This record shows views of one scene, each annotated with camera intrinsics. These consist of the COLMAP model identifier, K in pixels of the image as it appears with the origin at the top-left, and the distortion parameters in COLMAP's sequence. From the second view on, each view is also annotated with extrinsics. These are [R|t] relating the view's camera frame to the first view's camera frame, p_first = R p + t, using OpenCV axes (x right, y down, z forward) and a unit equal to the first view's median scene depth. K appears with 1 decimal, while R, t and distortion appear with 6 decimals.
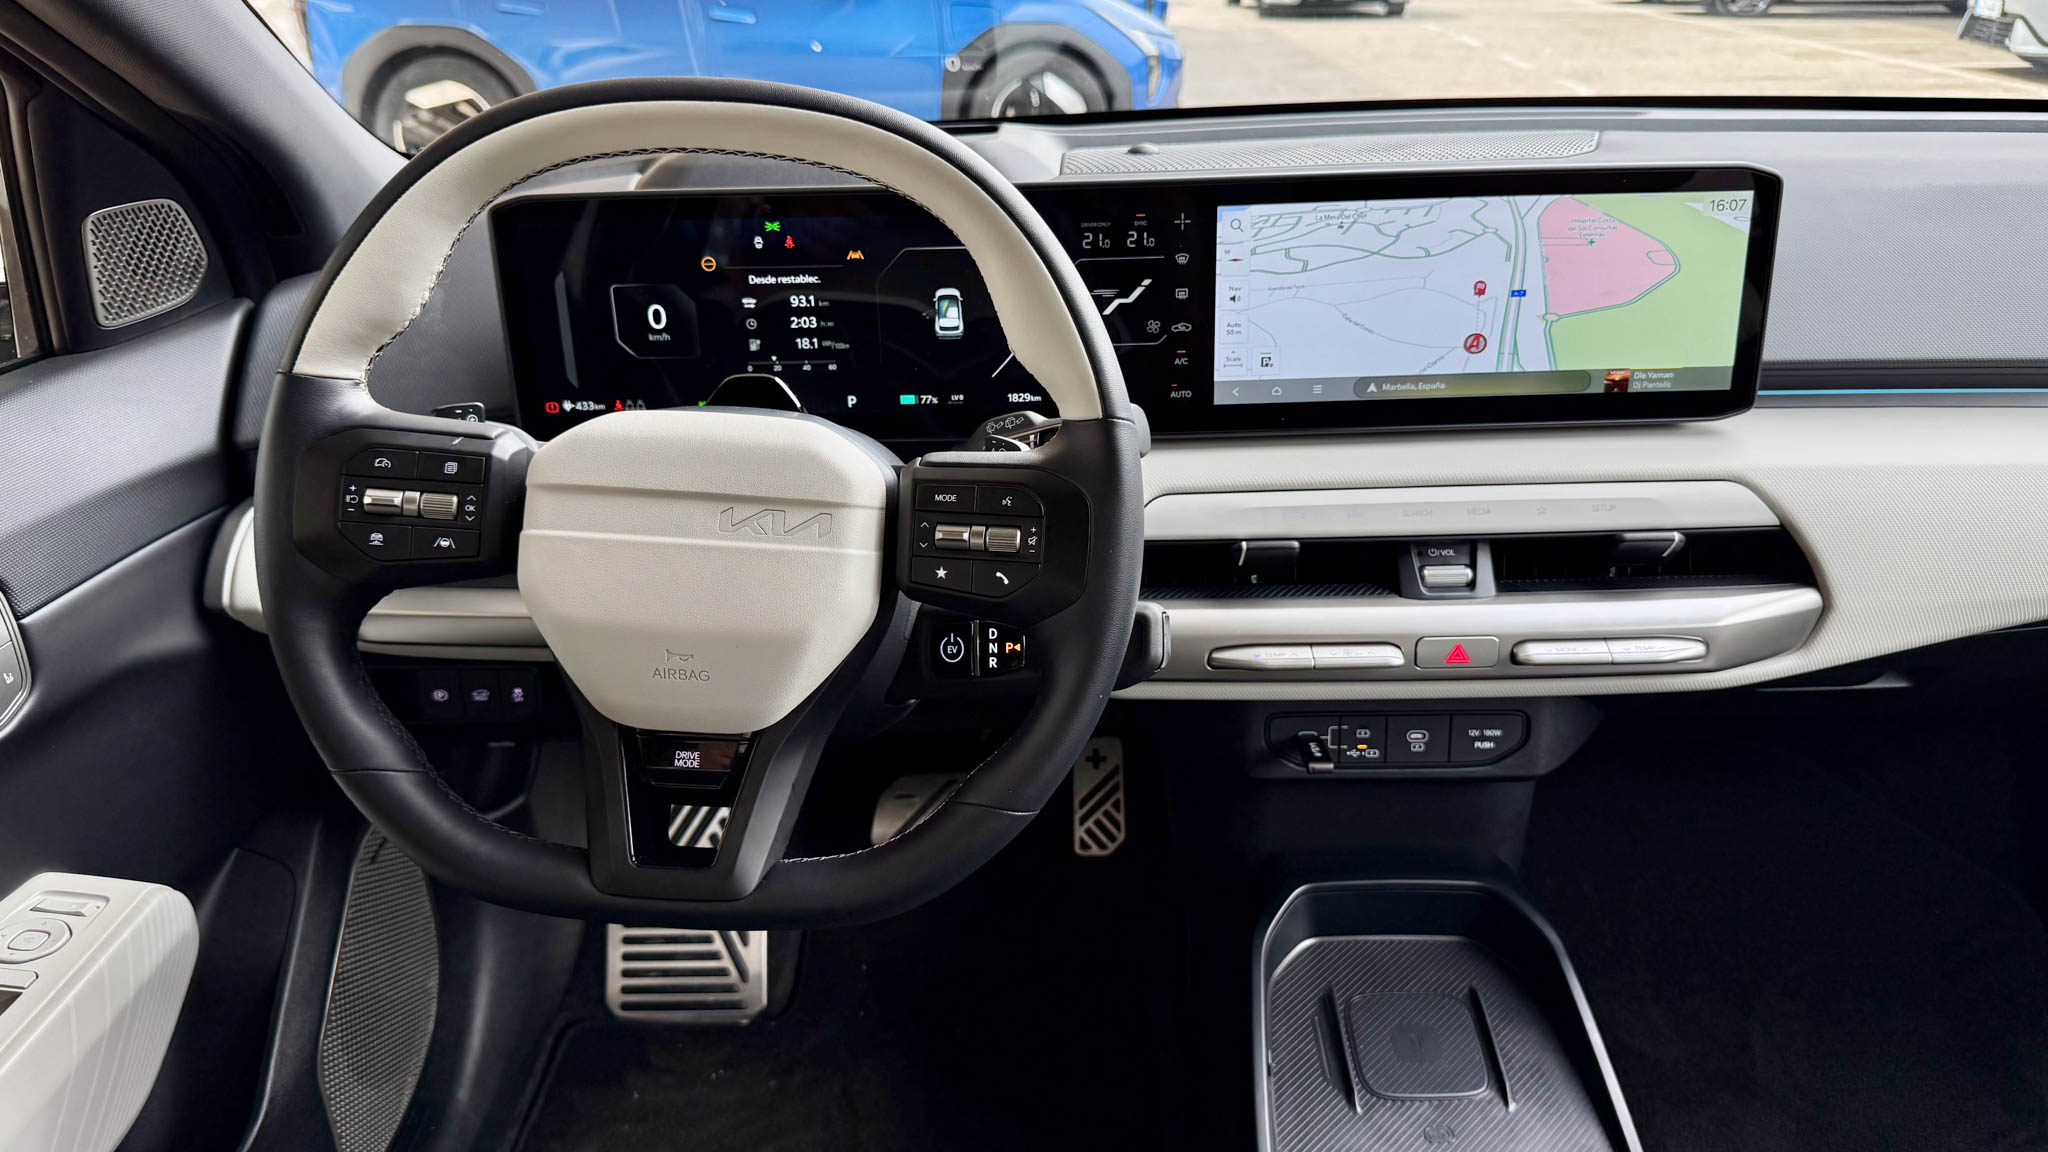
lens RADIAL K [[1515.4, 0, 1013.2], [0, 1515.4, 553.7], [0, 0, 1]] dist [0.047355, -0.065055]
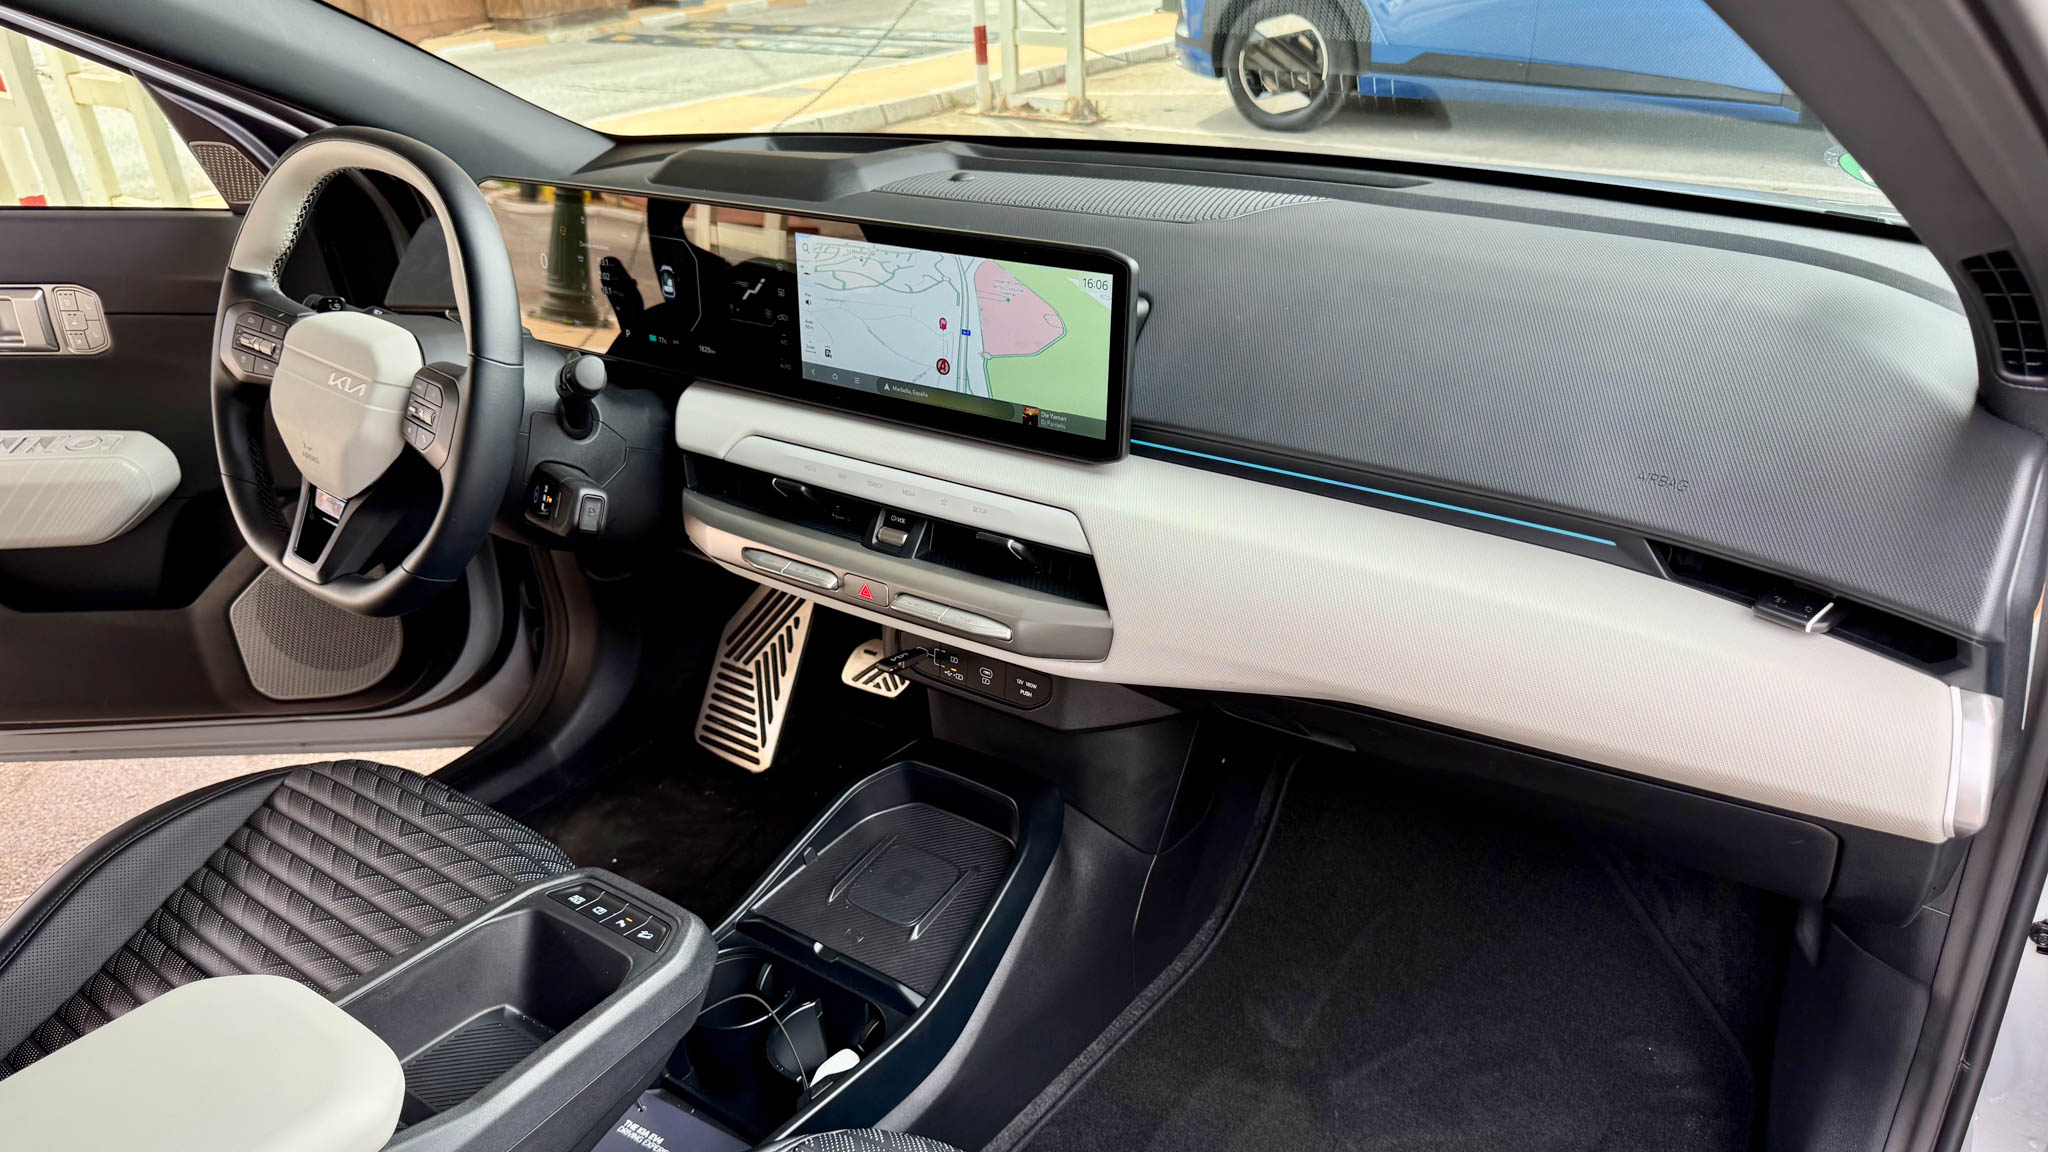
lens RADIAL K [[1515.4, 0, 1057.2], [0, 1515.4, 711.1], [0, 0, 1]] dist [0.047355, -0.065055]
pose [[0.813602, 0.285028, -0.506766, 1.126484], [-0.211299, 0.956950, 0.198995, -0.135055], [0.541669, -0.054823, 0.838802, -0.052294]]
